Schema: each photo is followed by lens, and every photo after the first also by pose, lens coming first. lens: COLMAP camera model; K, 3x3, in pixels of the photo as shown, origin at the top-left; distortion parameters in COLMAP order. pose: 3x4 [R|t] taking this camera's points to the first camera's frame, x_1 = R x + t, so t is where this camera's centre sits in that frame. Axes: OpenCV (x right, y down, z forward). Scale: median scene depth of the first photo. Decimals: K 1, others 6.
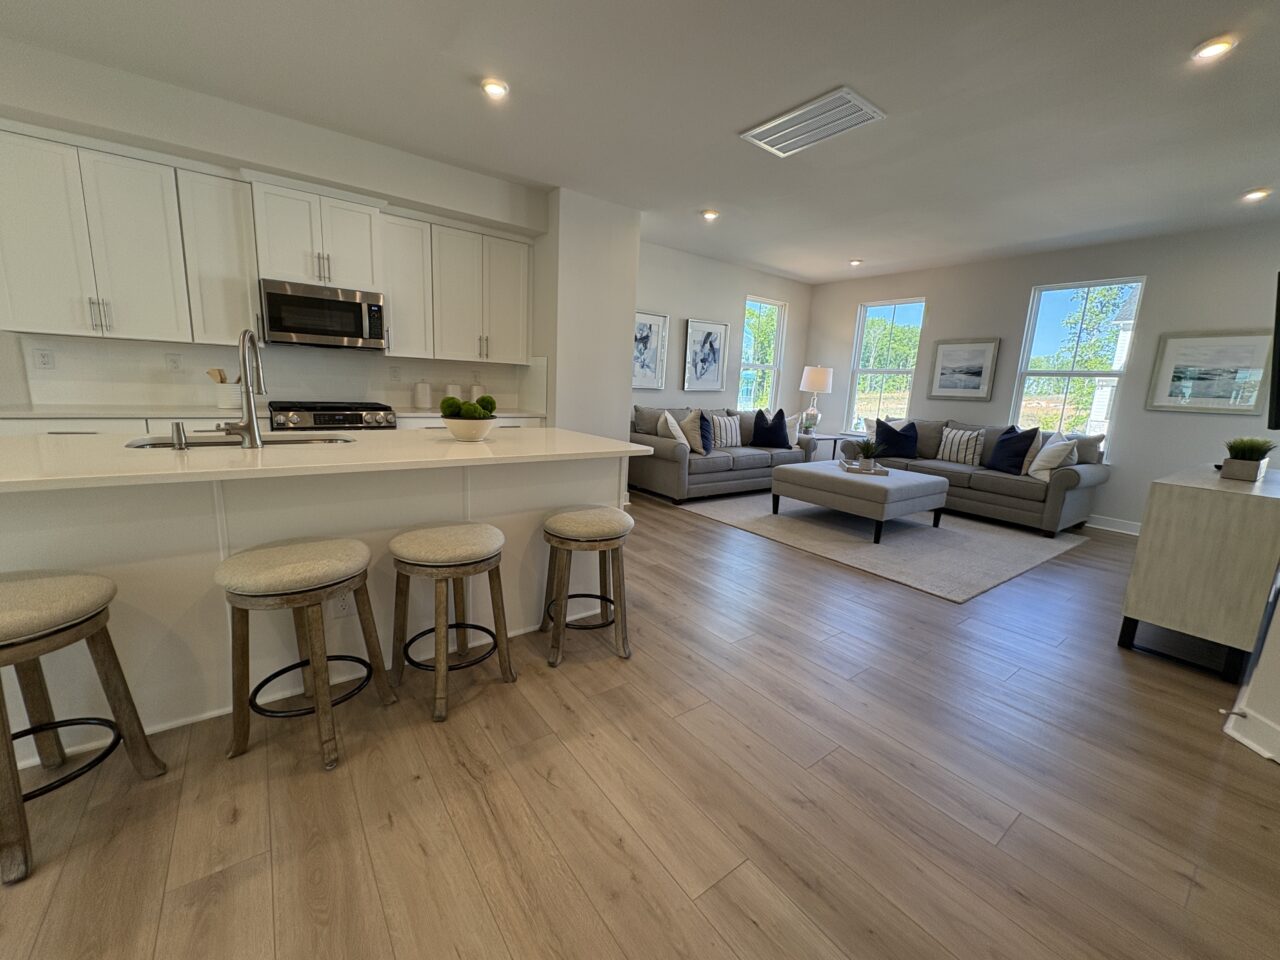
lens RADIAL K [[506.5, 0, 636.9], [0, 506.5, 476.3], [0, 0, 1]] dist [0.000622, -0.000091]
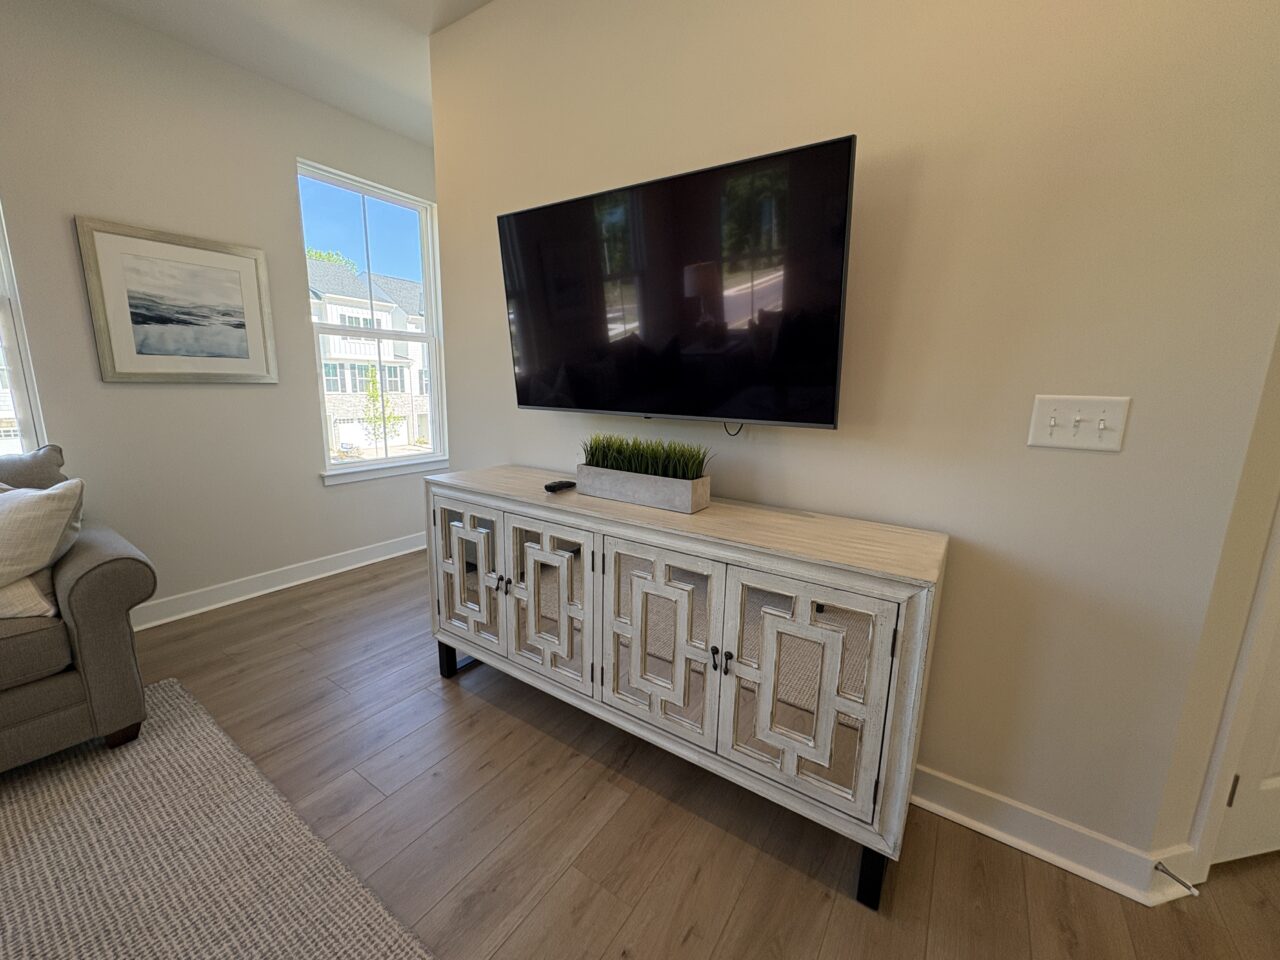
lens RADIAL K [[506.5, 0, 635.9], [0, 506.5, 478.3], [0, 0, 1]] dist [0.000622, -0.000091]
pose [[-0.325578, -0.224229, 0.918542, 0.400728], [0.146121, 0.947870, 0.283181, -0.113392], [-0.934156, 0.226416, -0.275841, 0.718302]]
